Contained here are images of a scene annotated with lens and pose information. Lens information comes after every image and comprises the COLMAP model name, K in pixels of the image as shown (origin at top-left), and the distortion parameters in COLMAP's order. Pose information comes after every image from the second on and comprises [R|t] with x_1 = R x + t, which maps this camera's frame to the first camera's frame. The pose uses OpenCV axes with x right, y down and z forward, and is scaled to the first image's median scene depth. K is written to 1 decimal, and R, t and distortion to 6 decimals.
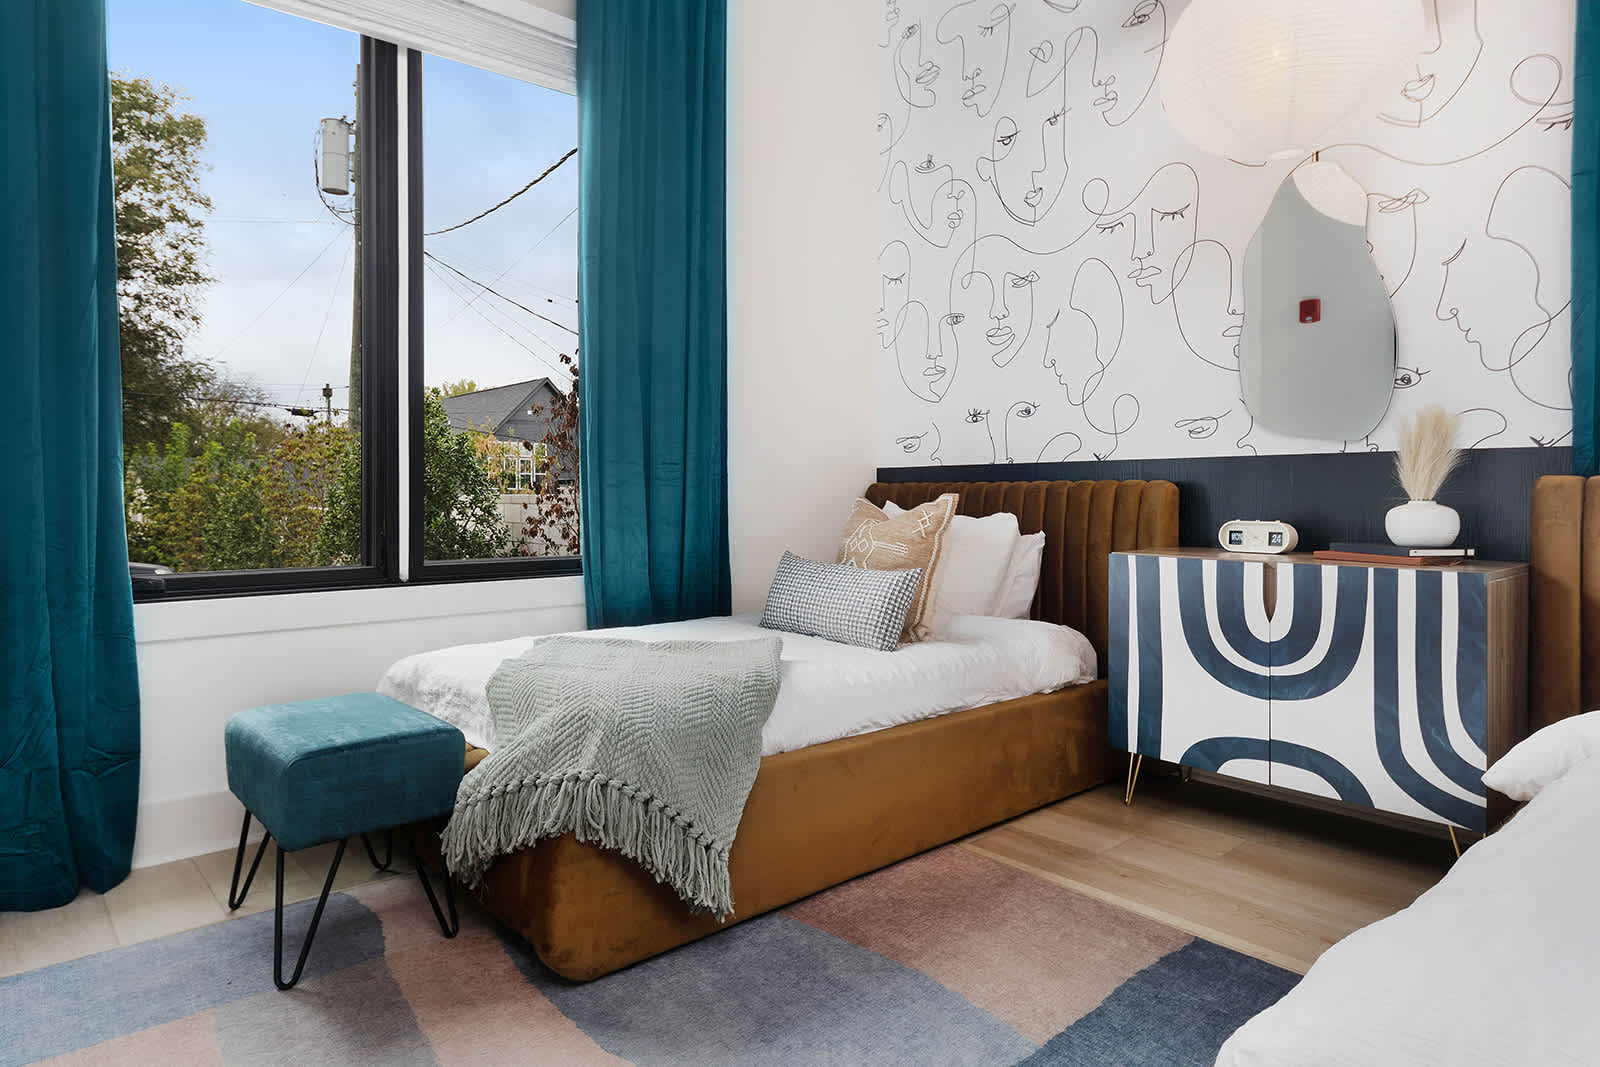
lens RADIAL K [[945.1, 0, 806.8], [0, 945.1, 499.9], [0, 0, 1]] dist [0.028710, -0.023294]
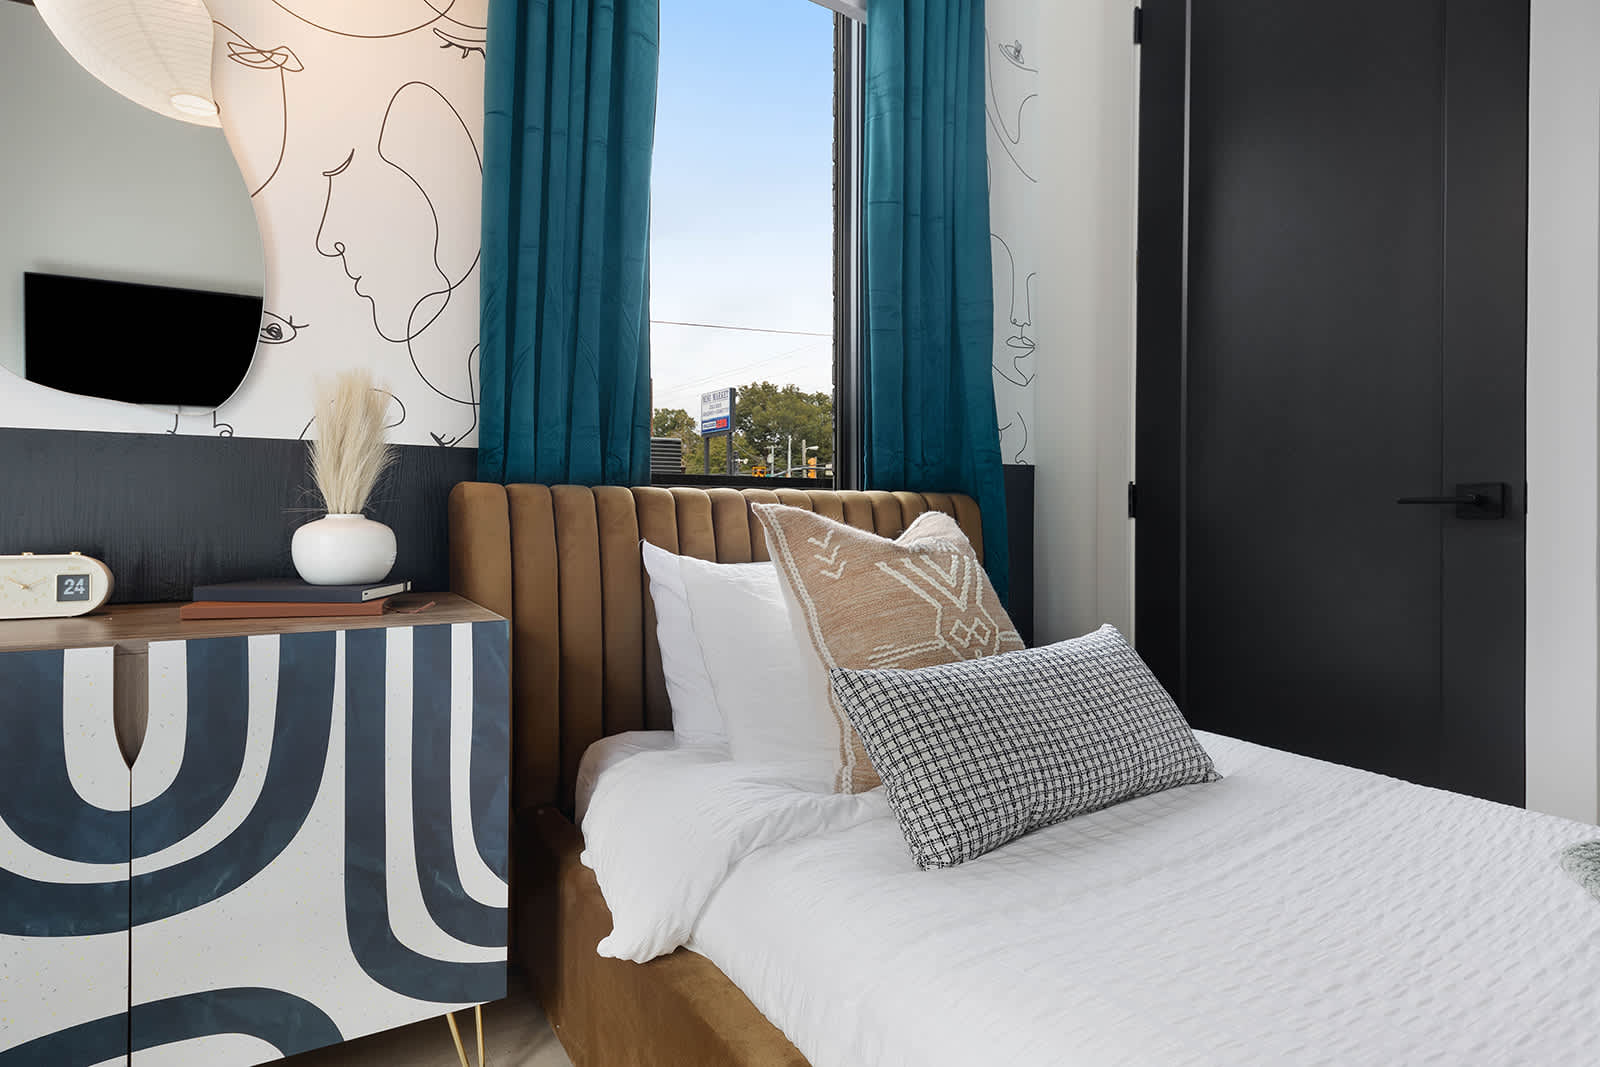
lens RADIAL K [[804.5, 0, 688.9], [0, 804.5, 529.9], [0, 0, 1]] dist [0.002593, 0.000252]
pose [[0.234044, -0.017753, 0.972064, 0.147799], [0.002443, 0.999841, 0.017672, 0.002560], [-0.972223, -0.001762, 0.234051, 0.580190]]
